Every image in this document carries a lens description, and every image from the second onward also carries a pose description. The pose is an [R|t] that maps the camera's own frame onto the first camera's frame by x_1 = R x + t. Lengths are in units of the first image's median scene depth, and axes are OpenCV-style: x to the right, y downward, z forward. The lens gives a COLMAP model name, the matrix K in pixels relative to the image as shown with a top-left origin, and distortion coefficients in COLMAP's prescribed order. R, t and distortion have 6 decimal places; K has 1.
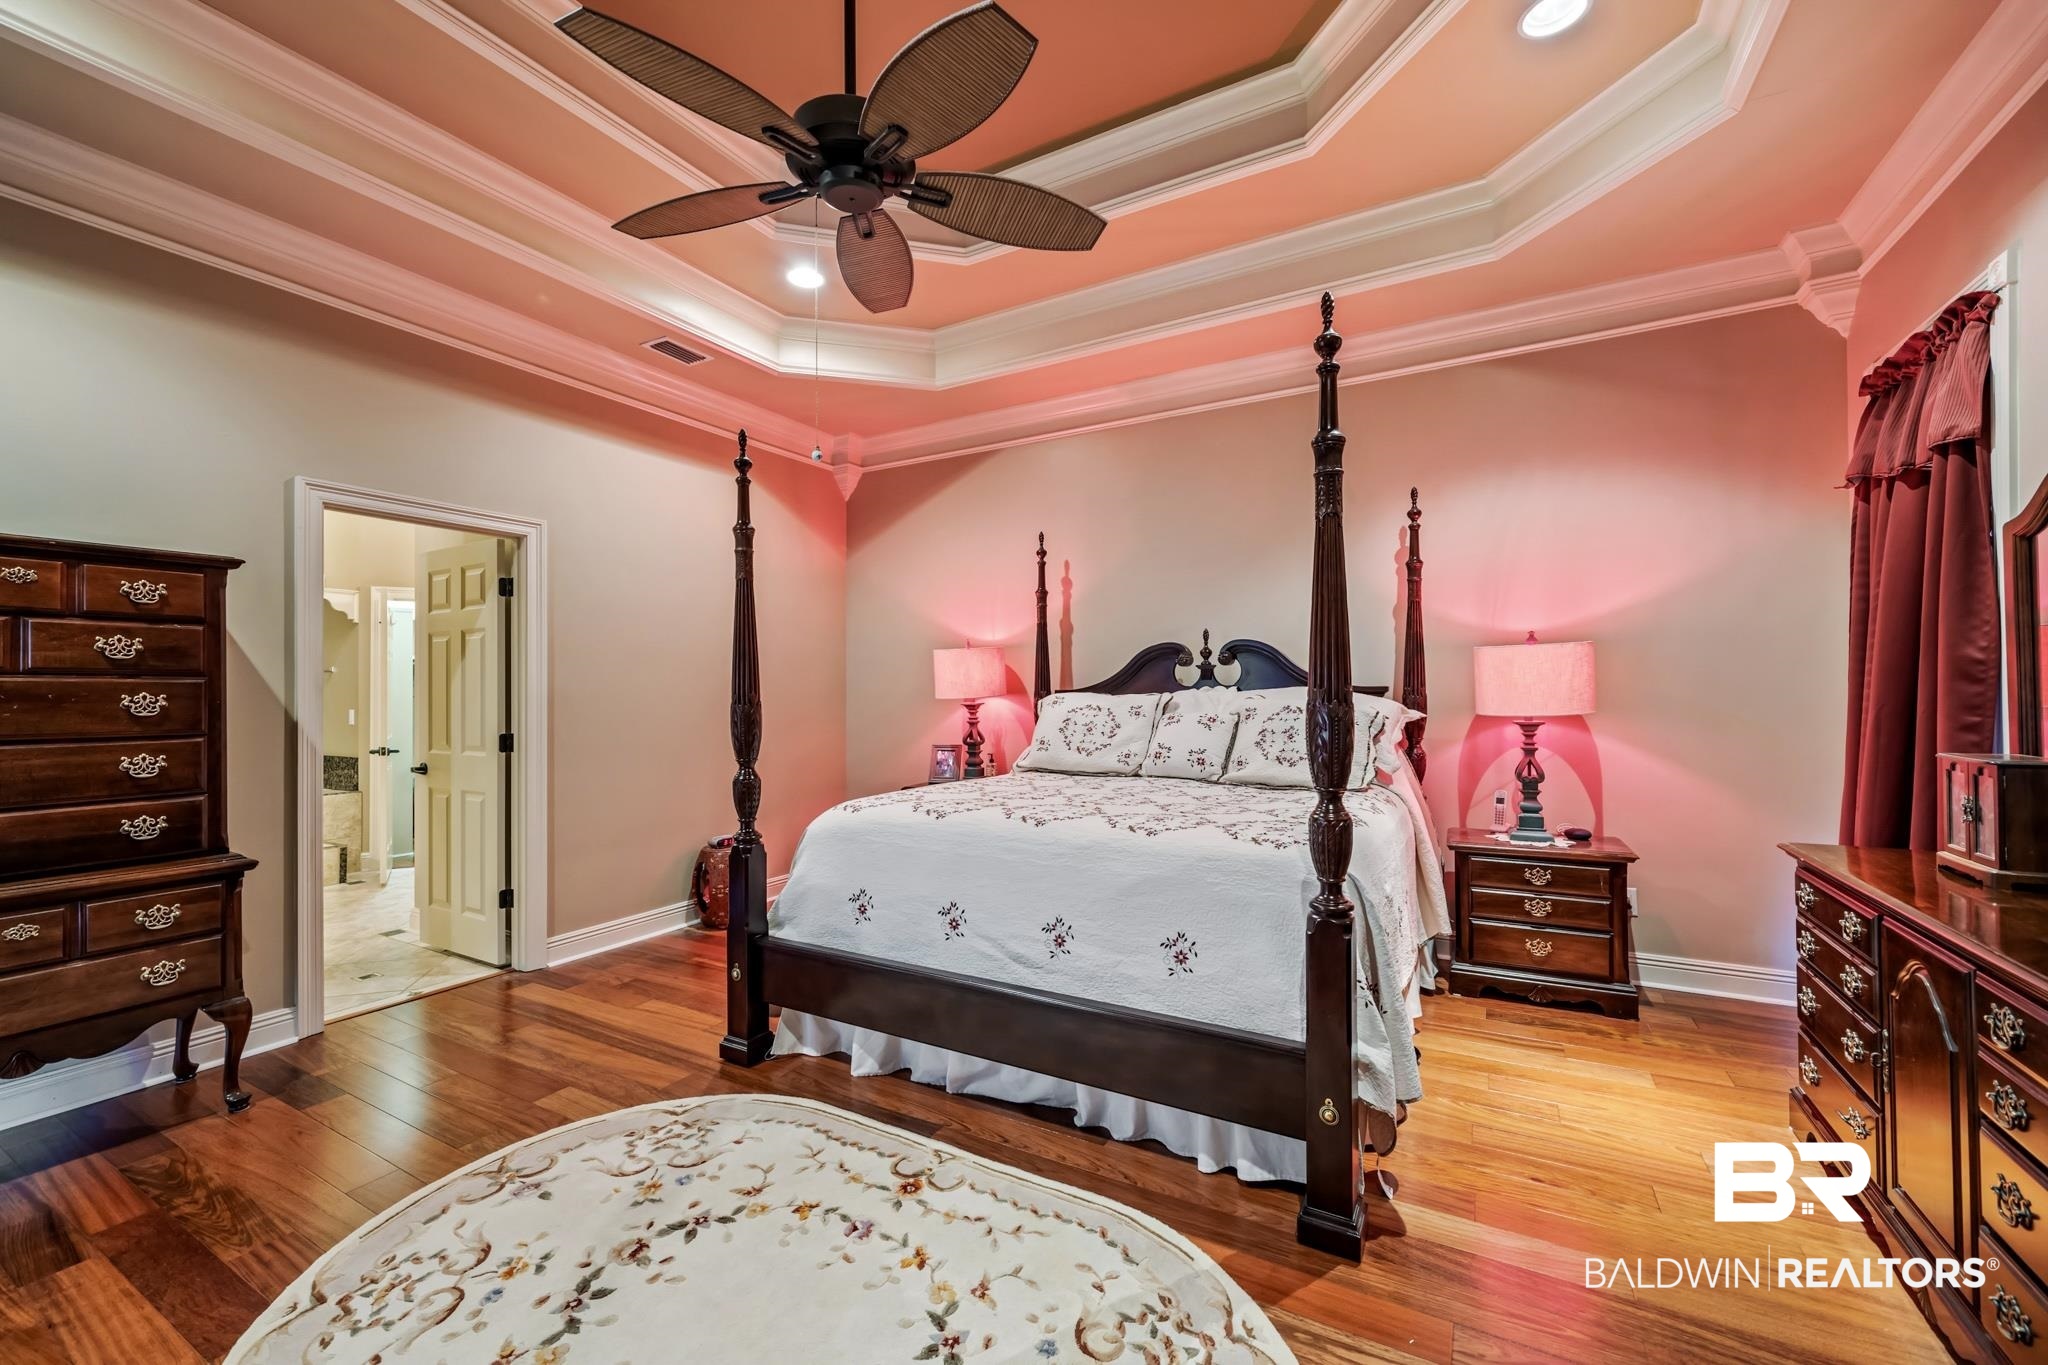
lens RADIAL K [[814.5, 0, 1020.6], [0, 814.5, 688.1], [0, 0, 1]] dist [-0.001761, -0.000376]
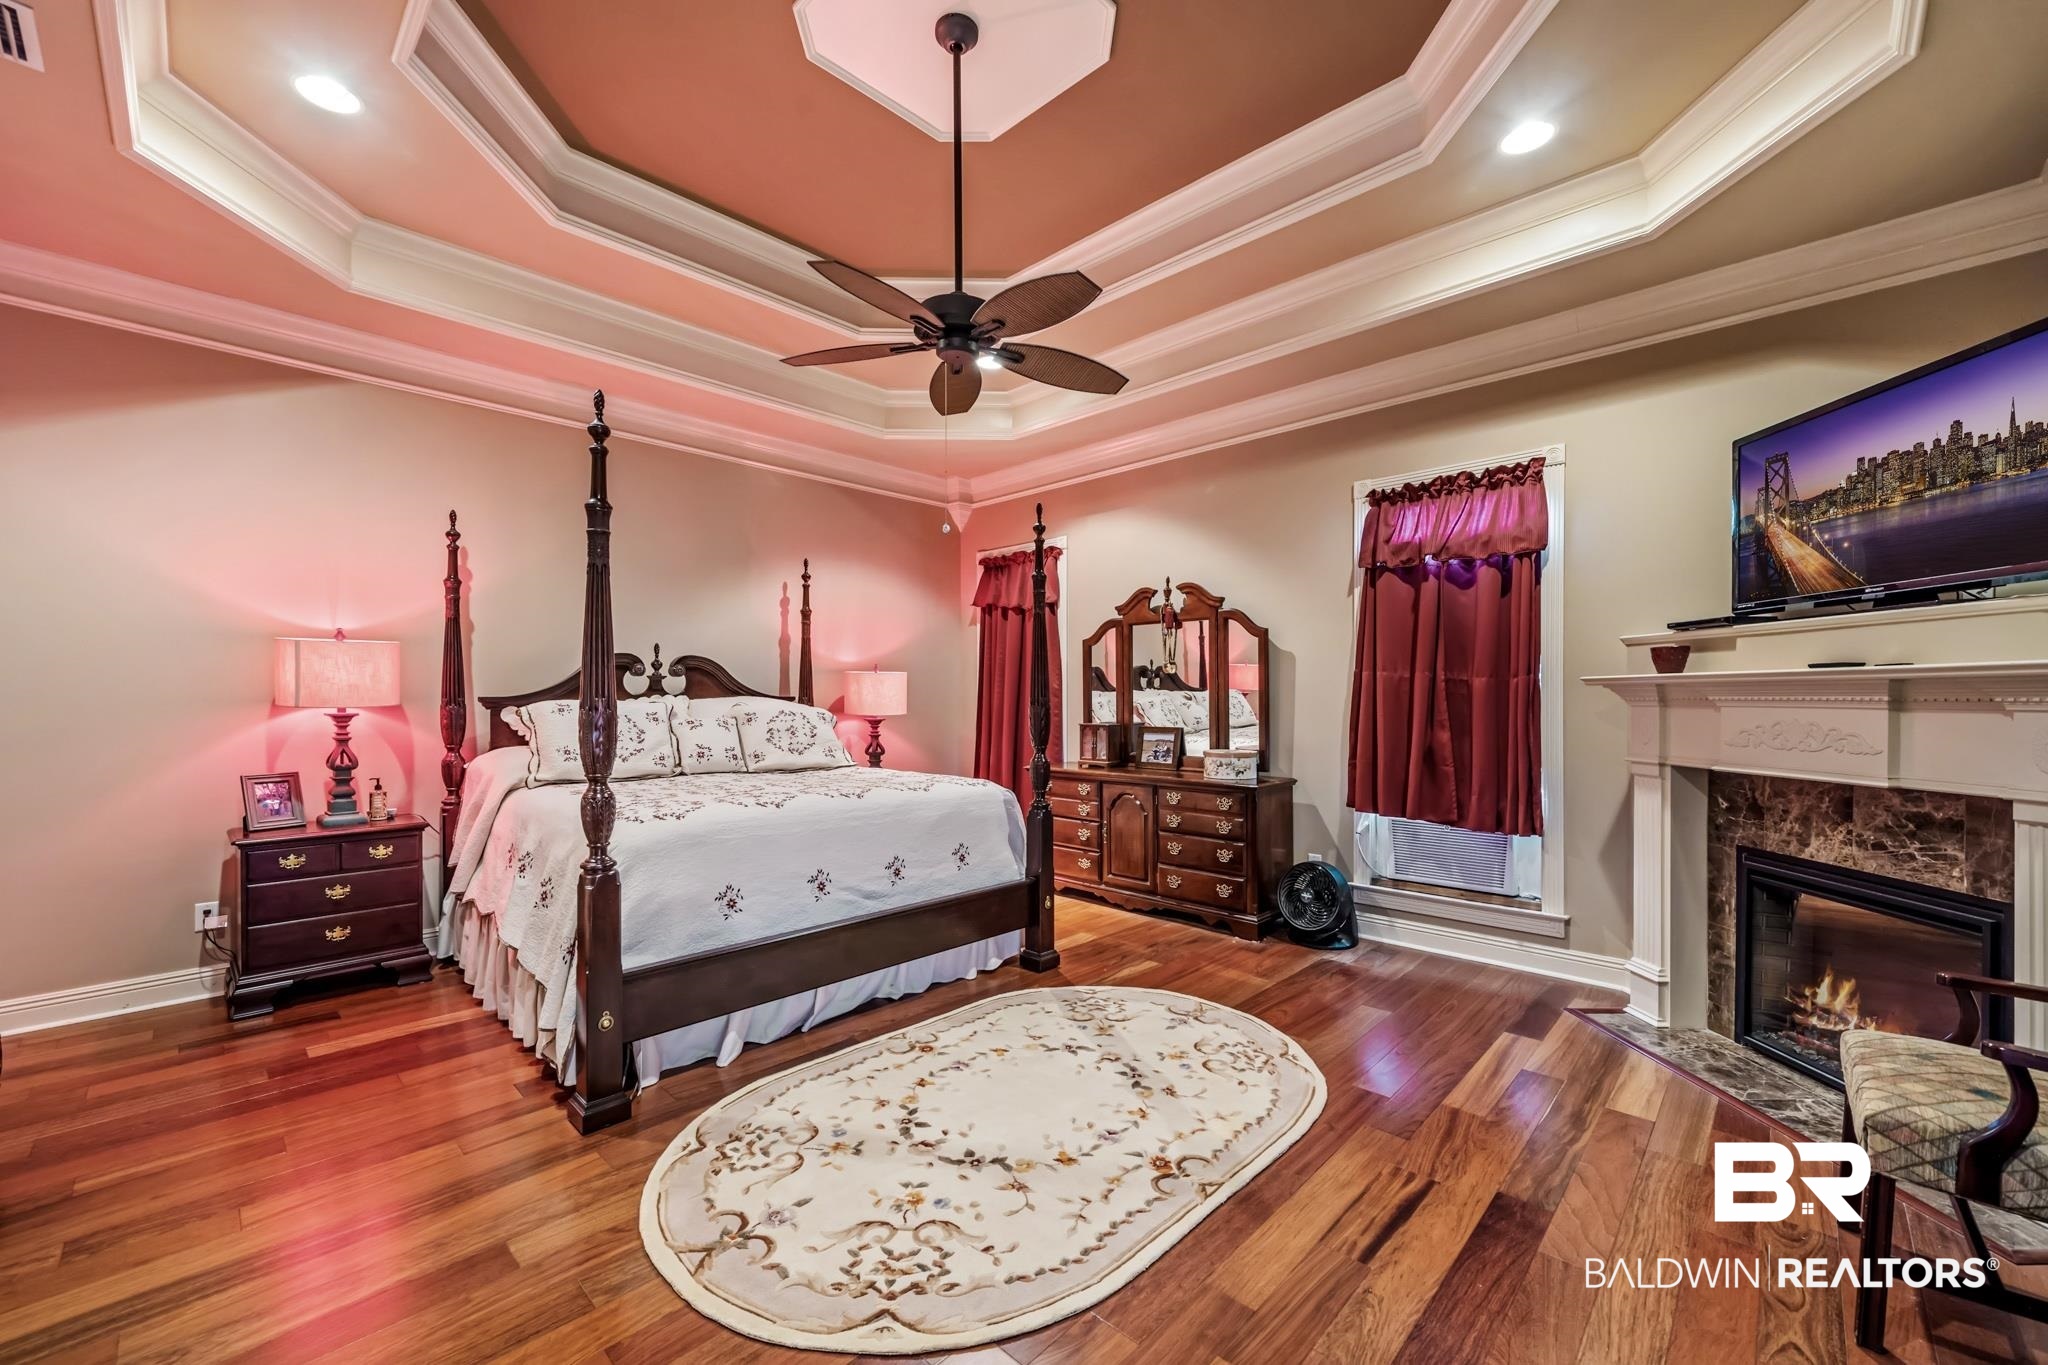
lens RADIAL K [[808.2, 0, 1024.1], [0, 808.2, 696.0], [0, 0, 1]] dist [-0.001091, -0.000165]
pose [[0.251564, 0.010082, 0.967788, -0.894101], [-0.005492, 0.999945, -0.008990, 0.008044], [-0.967825, -0.003053, 0.251605, 0.297856]]
